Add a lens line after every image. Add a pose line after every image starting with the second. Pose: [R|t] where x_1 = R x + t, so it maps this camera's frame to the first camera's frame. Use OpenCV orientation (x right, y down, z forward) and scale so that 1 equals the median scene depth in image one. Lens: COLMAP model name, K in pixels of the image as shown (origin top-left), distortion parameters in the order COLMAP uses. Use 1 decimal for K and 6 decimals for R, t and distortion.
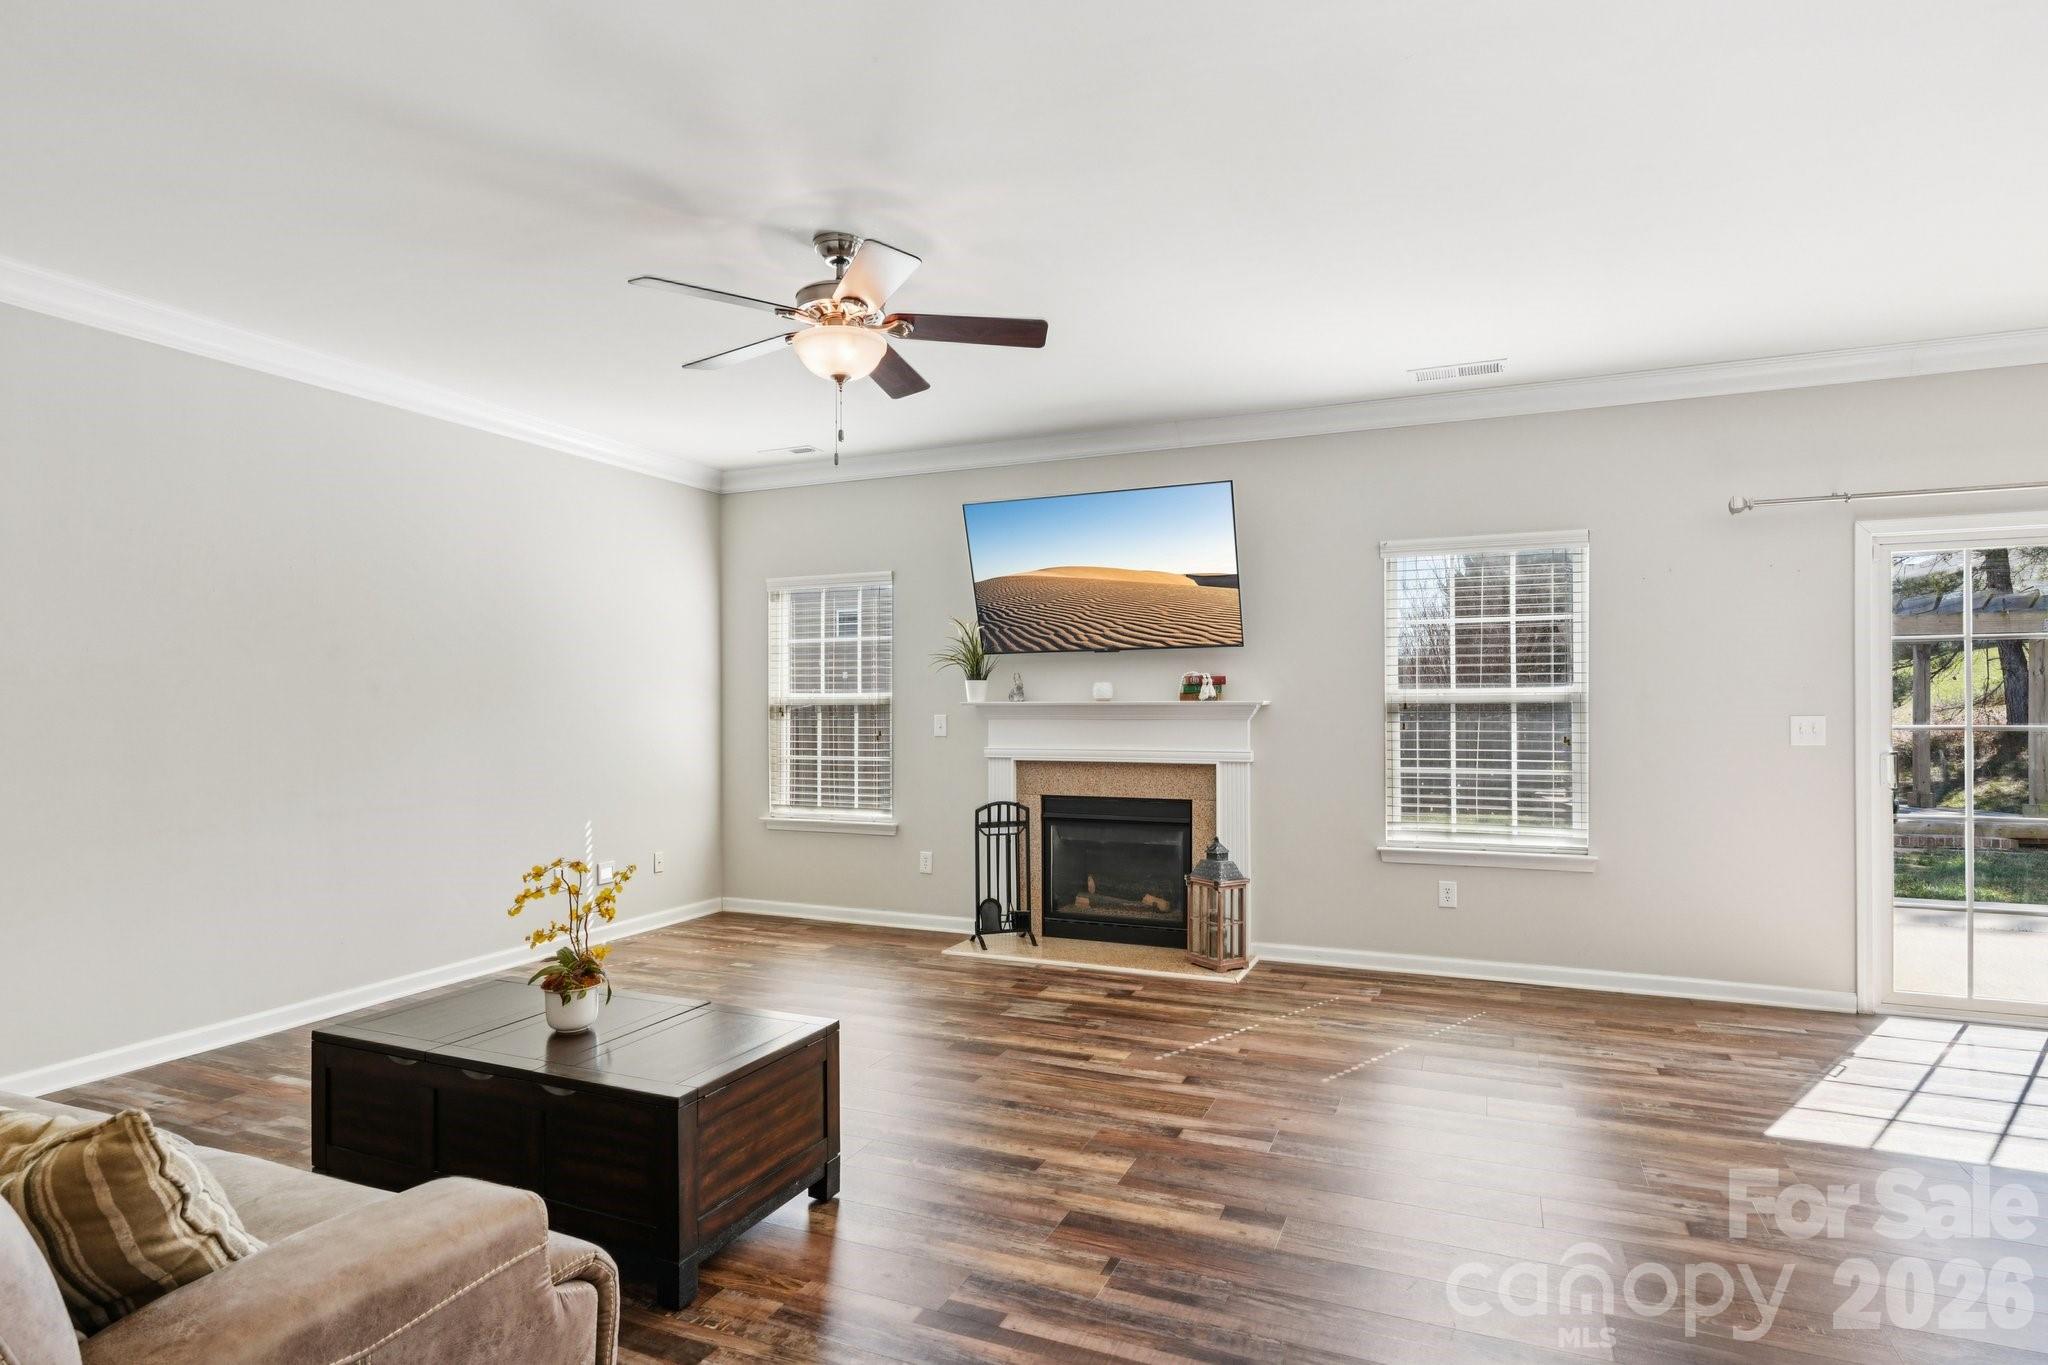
lens RADIAL K [[1075.2, 0, 1033.2], [0, 1075.2, 697.6], [0, 0, 1]] dist [-0.000541, -0.000459]
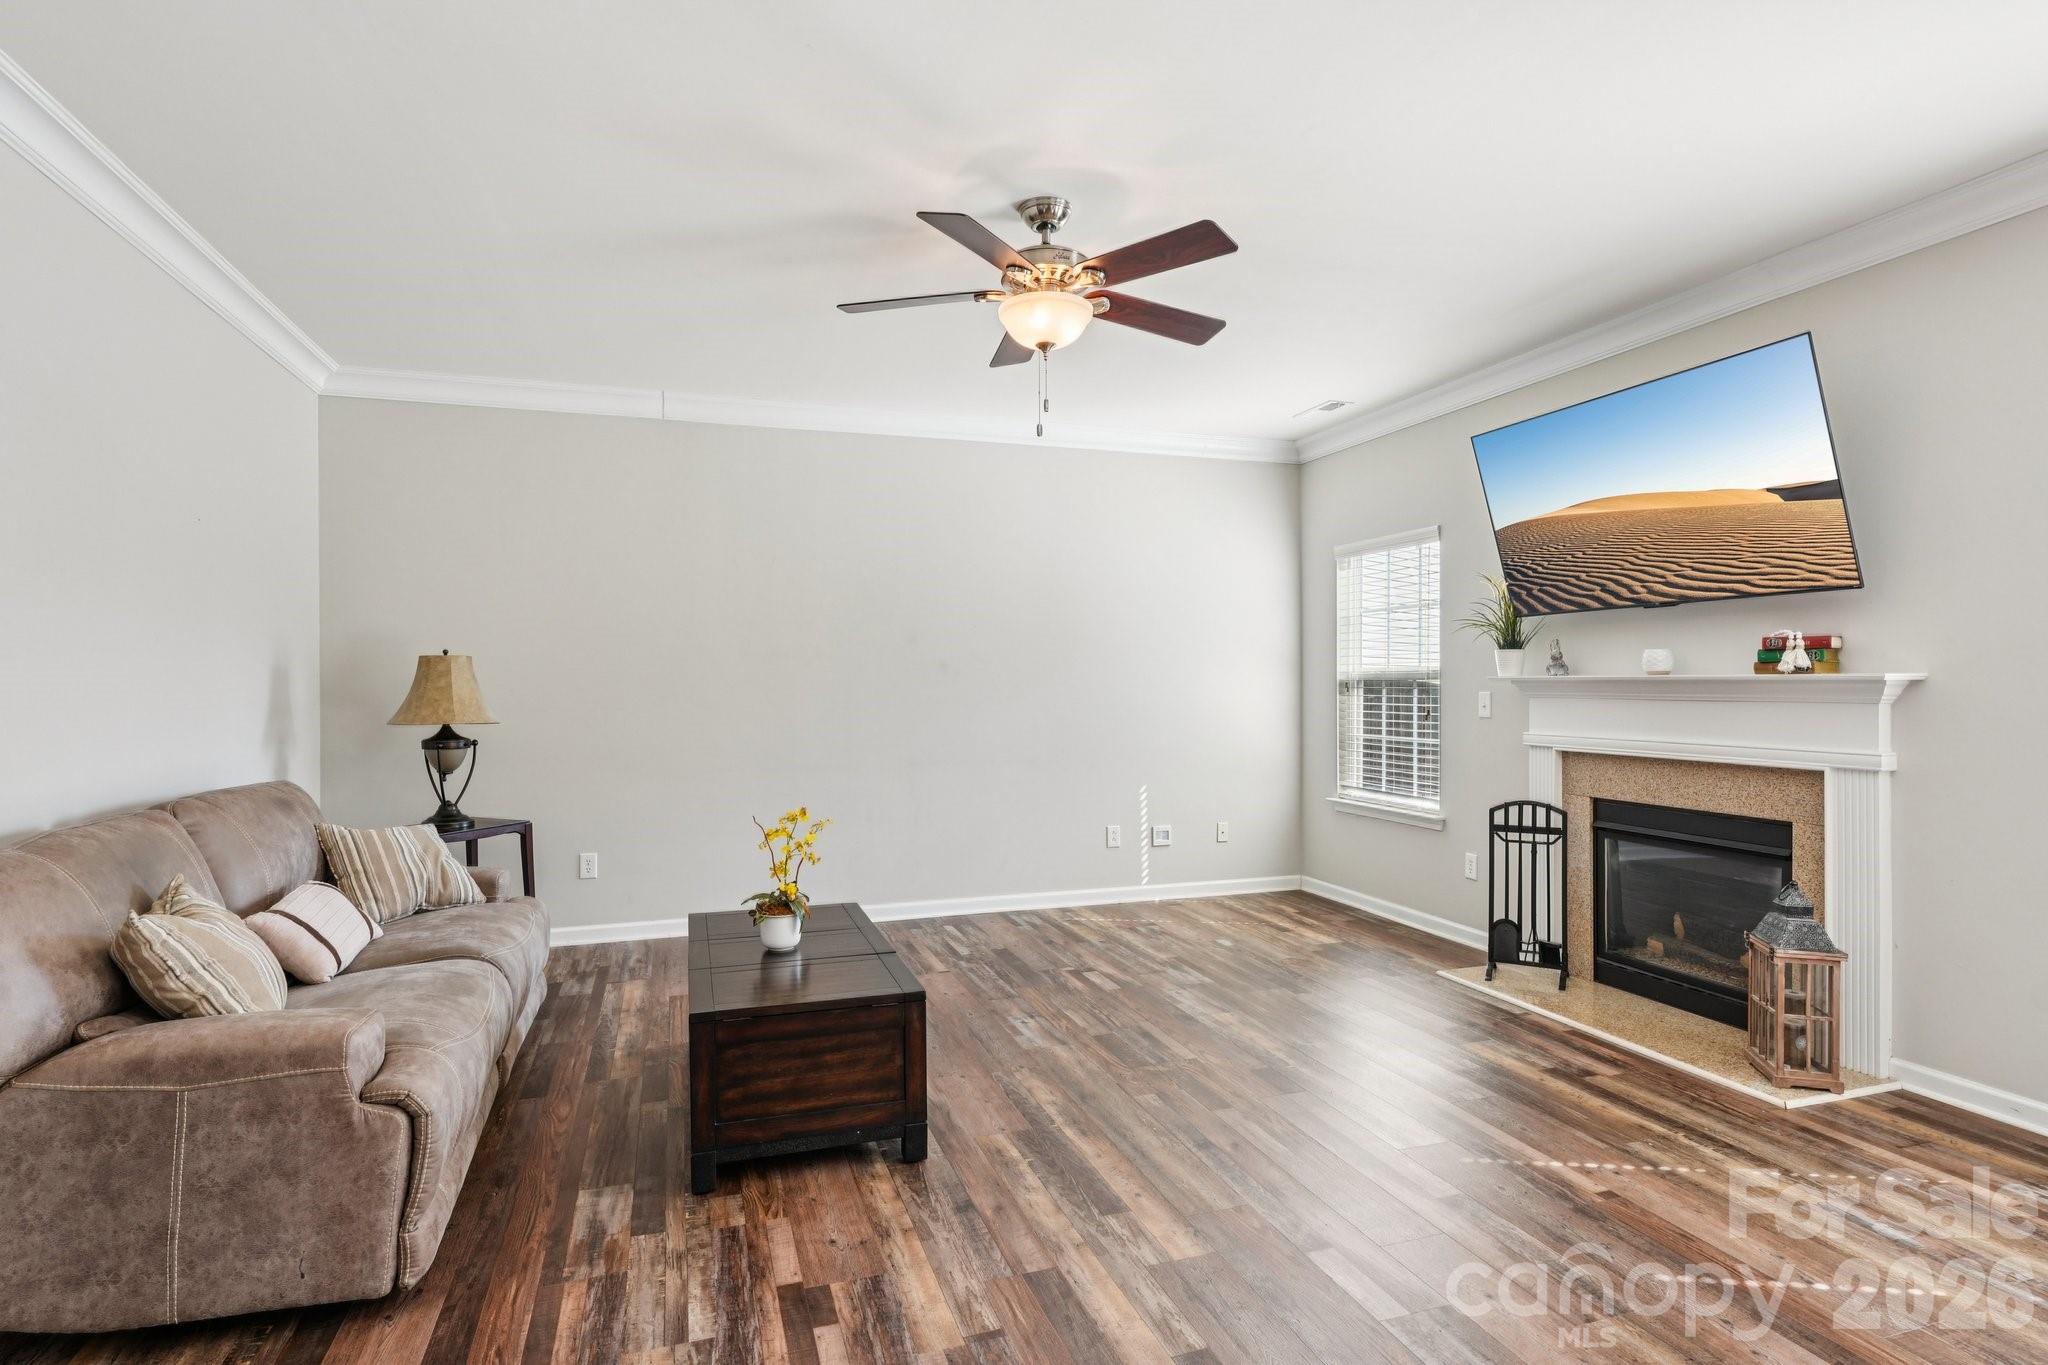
lens RADIAL K [[1055.0, 0, 1030.6], [0, 1055.0, 684.4], [0, 0, 1]] dist [0.001084, -0.000012]
pose [[0.666959, 0.003094, -0.745088, 0.326333], [0.004856, 0.999952, 0.008500, 0.001586], [0.745078, -0.009287, 0.666912, 0.214388]]
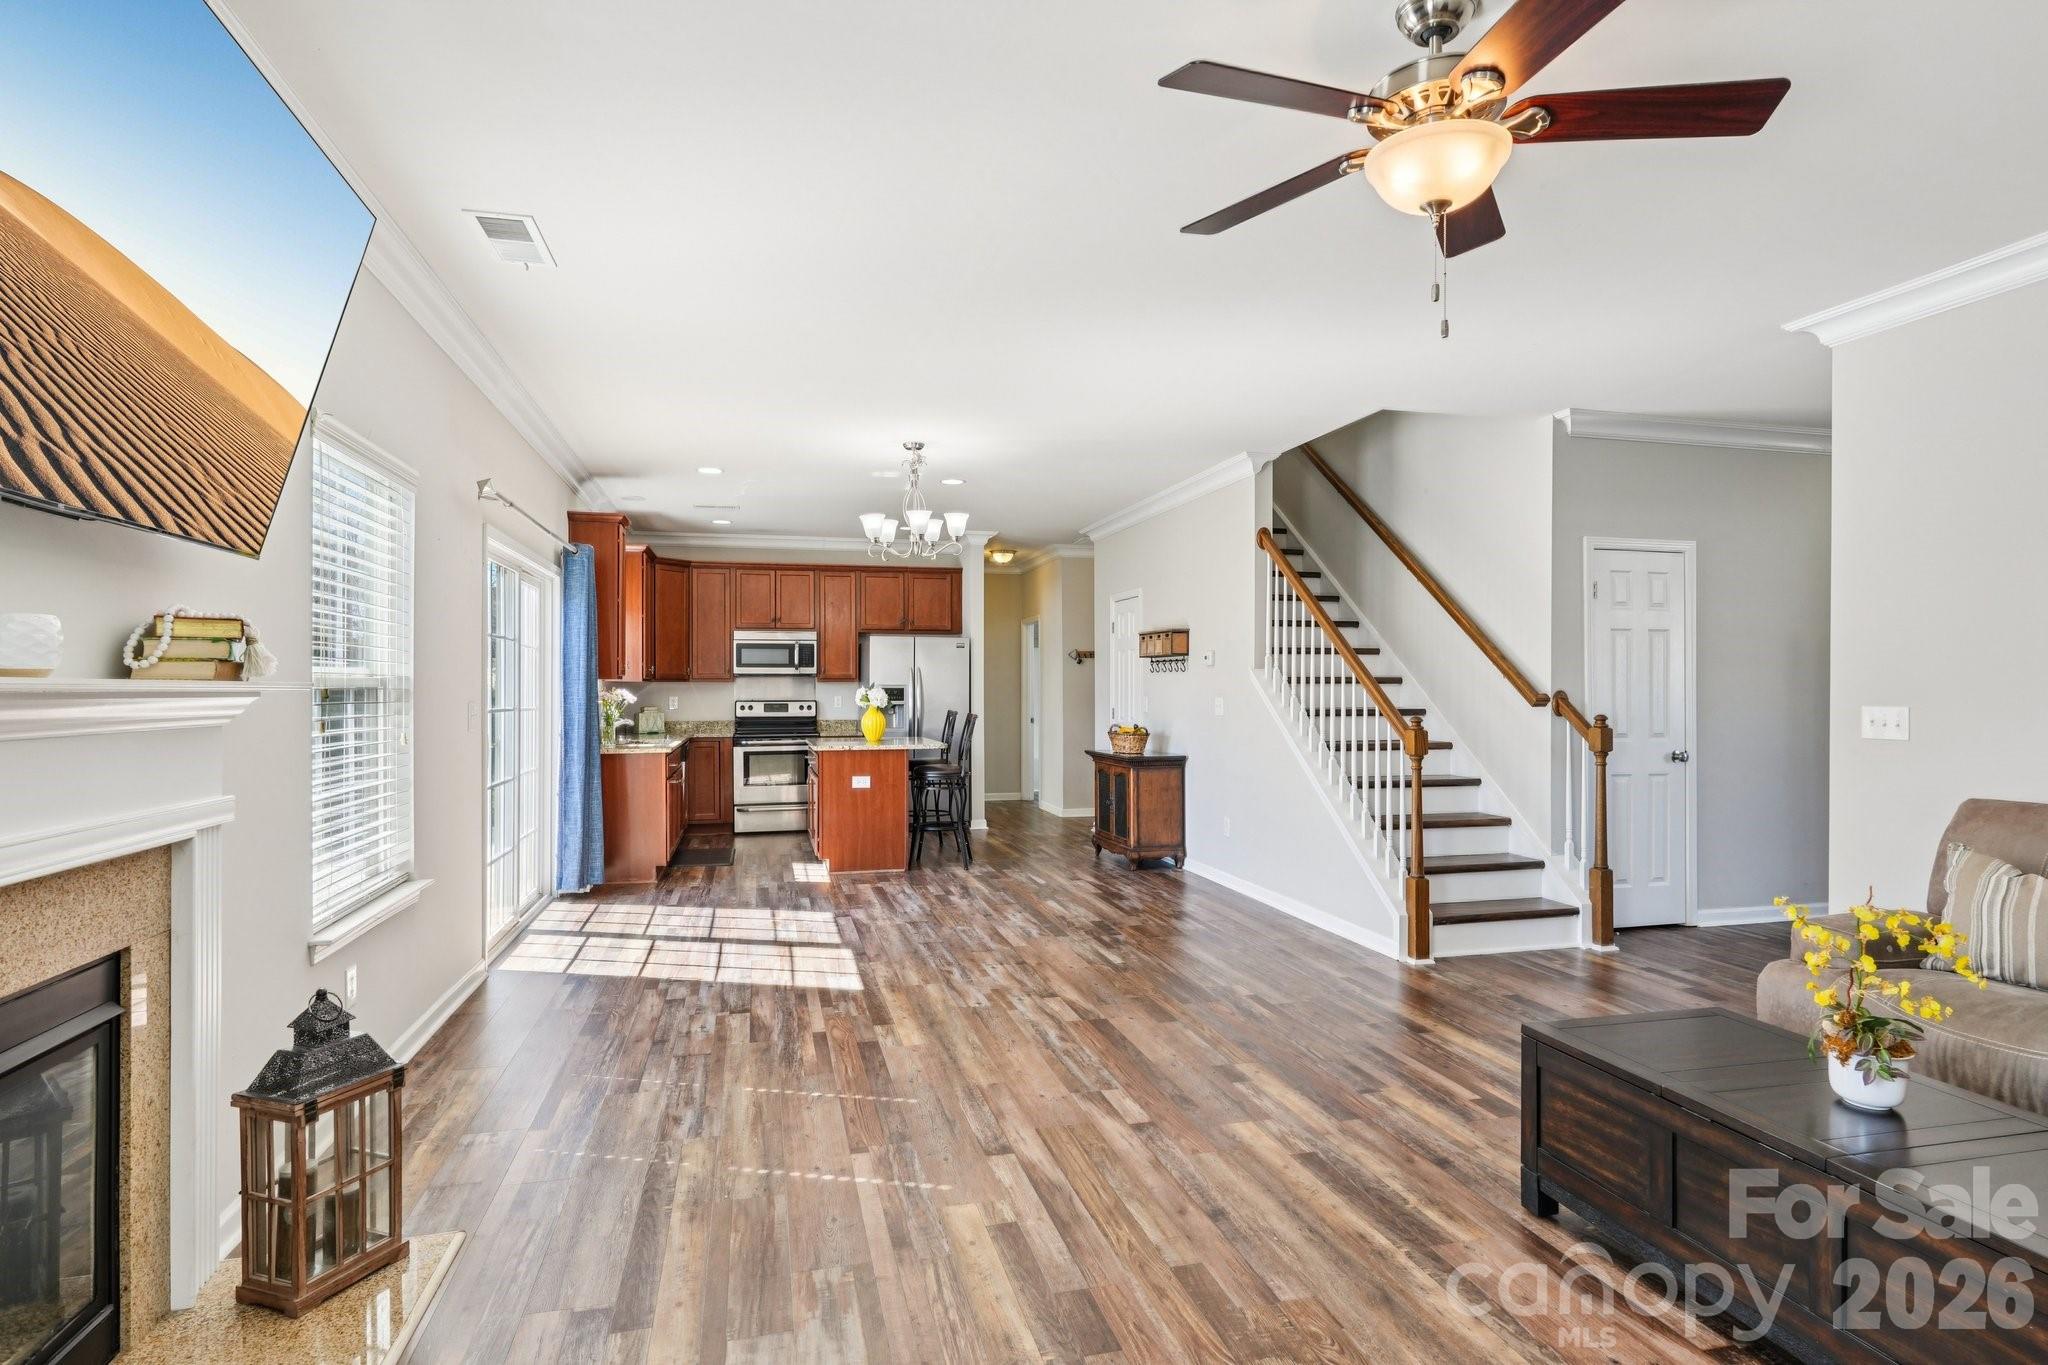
lens RADIAL K [[1055.0, 0, 1030.6], [0, 1055.0, 684.4], [0, 0, 1]] dist [0.001084, -0.000012]
pose [[-0.610176, 0.006348, 0.792241, -0.340092], [-0.002890, 0.999943, -0.010238, 0.006968], [-0.792261, -0.008537, -0.610123, 0.993687]]
